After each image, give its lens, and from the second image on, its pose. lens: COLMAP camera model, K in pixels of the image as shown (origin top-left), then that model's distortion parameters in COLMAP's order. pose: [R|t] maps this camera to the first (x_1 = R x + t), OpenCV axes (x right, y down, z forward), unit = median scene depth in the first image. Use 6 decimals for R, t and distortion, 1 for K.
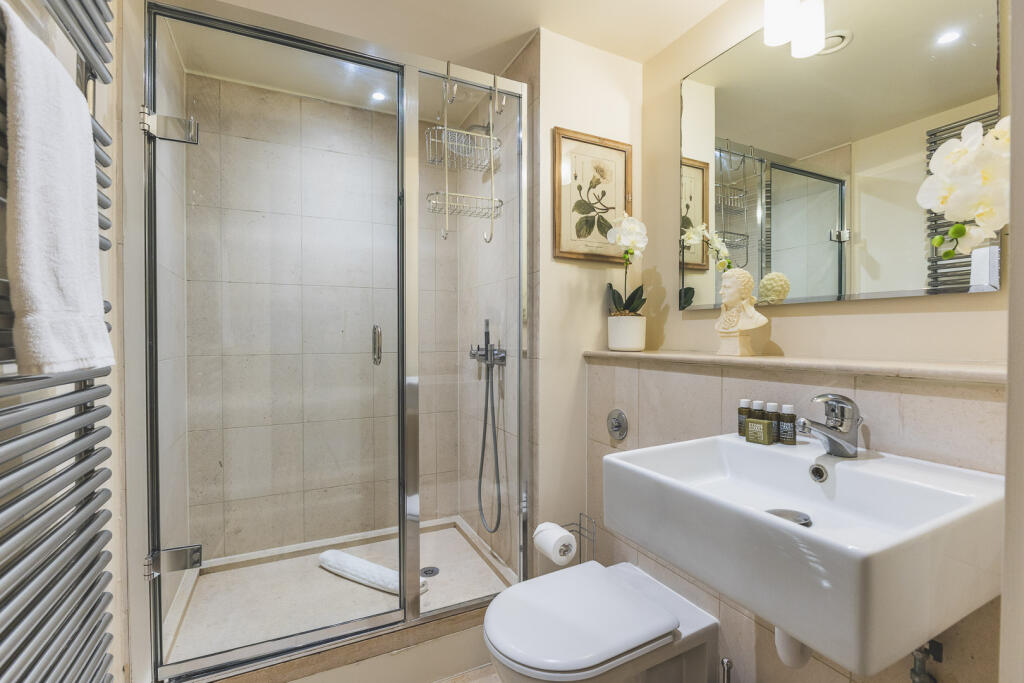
lens RADIAL K [[450.6, 0, 497.1], [0, 450.6, 341.7], [0, 0, 1]] dist [-0.014337, 0.001493]
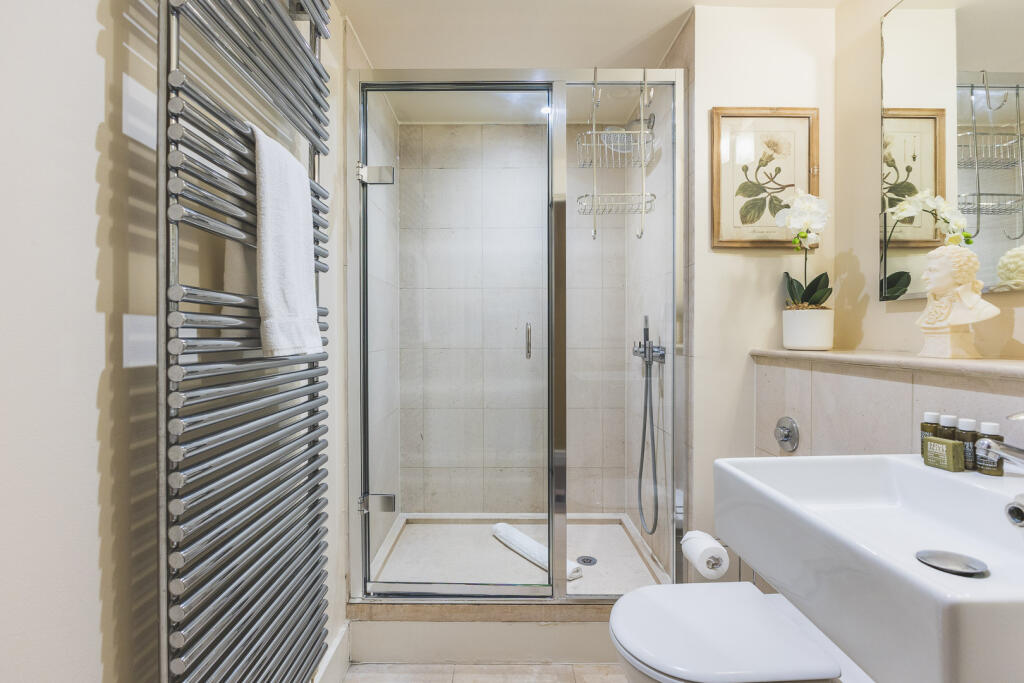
lens RADIAL K [[450.6, 0, 493.4], [0, 450.6, 338.1], [0, 0, 1]] dist [-0.014337, 0.001493]
pose [[0.897196, 0.005890, -0.441593, 0.129855], [-0.006483, 0.999979, 0.000165, 0.001334], [0.441584, 0.002714, 0.897216, -0.029011]]
